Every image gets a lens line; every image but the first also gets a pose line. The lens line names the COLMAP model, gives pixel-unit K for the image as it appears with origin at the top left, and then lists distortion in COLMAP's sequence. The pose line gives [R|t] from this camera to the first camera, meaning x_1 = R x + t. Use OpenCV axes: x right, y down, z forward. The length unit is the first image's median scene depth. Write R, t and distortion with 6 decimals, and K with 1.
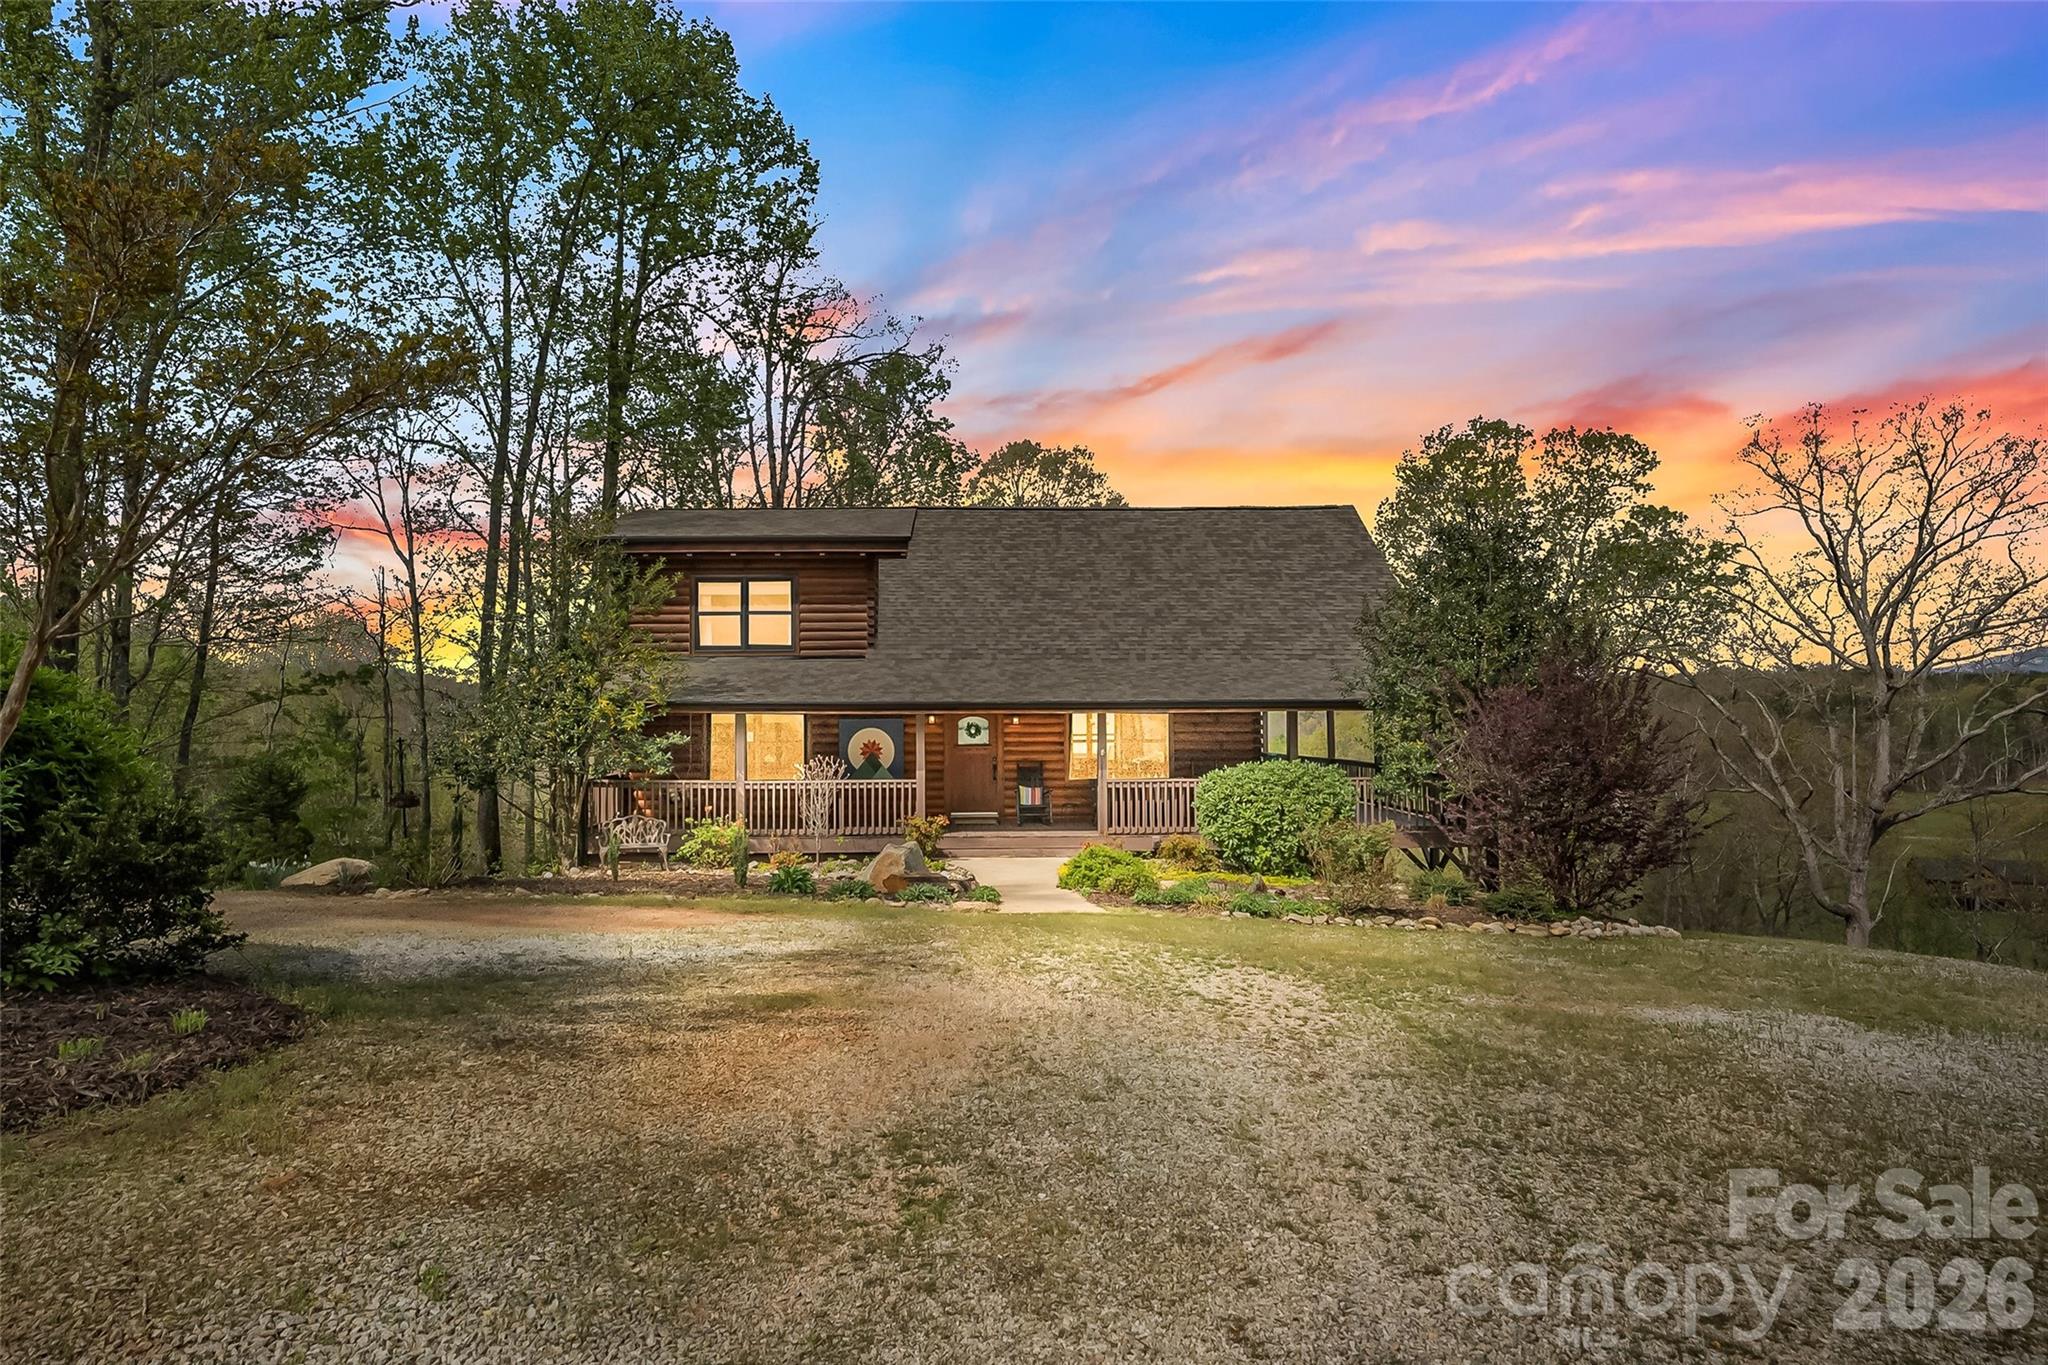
lens RADIAL K [[1292.1, 0, 986.0], [0, 1292.1, 685.8], [0, 0, 1]] dist [0.004259, 0.000965]
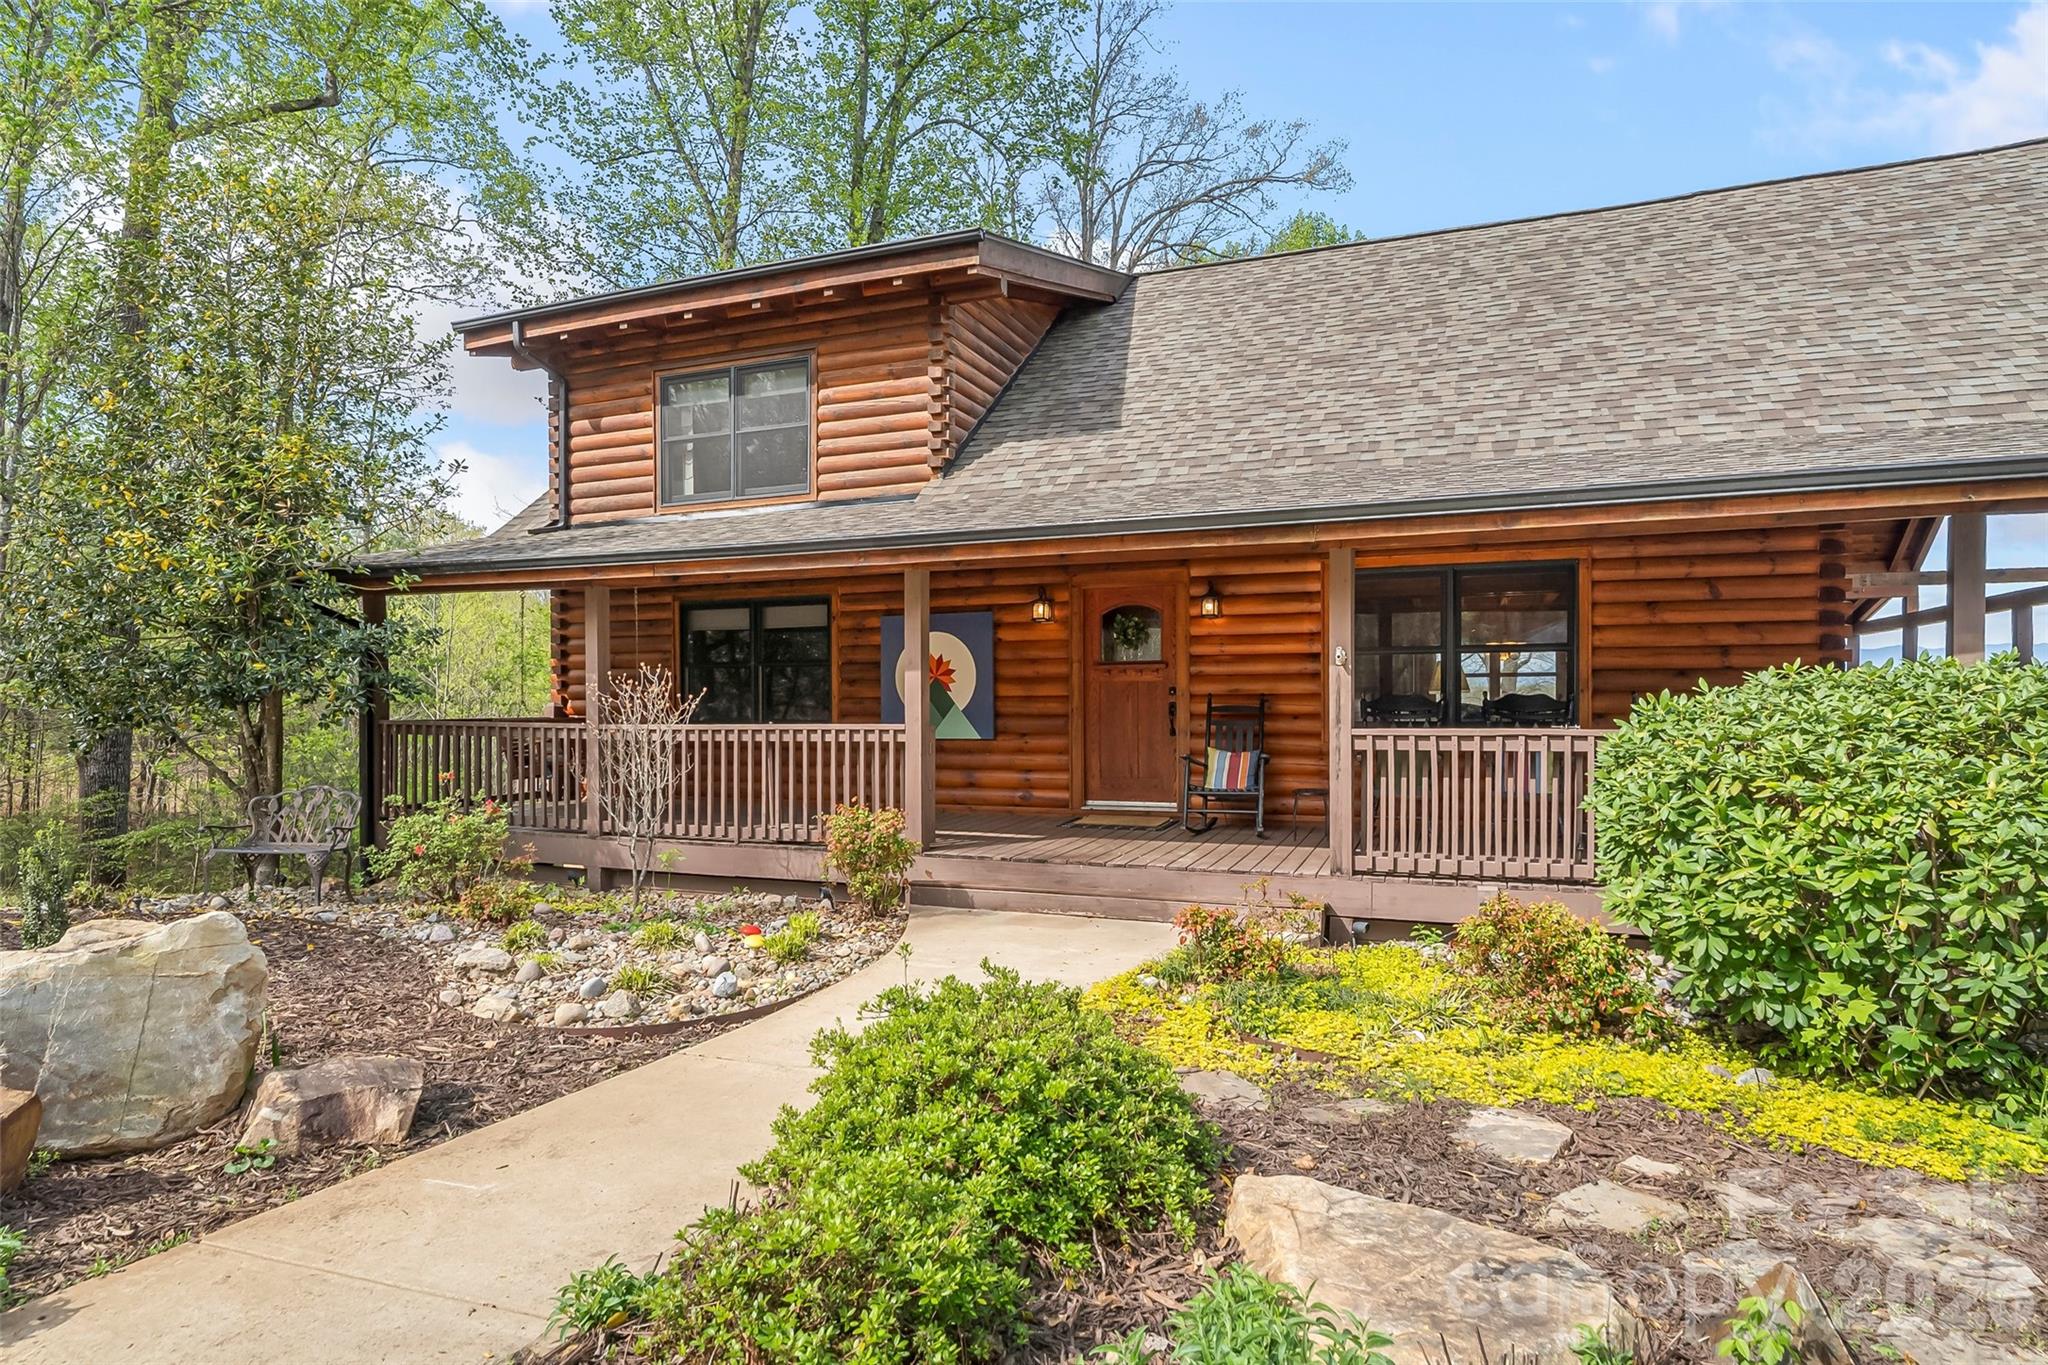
lens RADIAL K [[1107.4, 0, 1048.8], [0, 1107.4, 727.5], [0, 0, 1]] dist [-0.004652, -0.000991]
pose [[0.914568, 0.007371, -0.404364, 0.131413], [0.009475, 0.999169, 0.039643, 0.053678], [0.404321, -0.040087, 0.913738, 0.612110]]
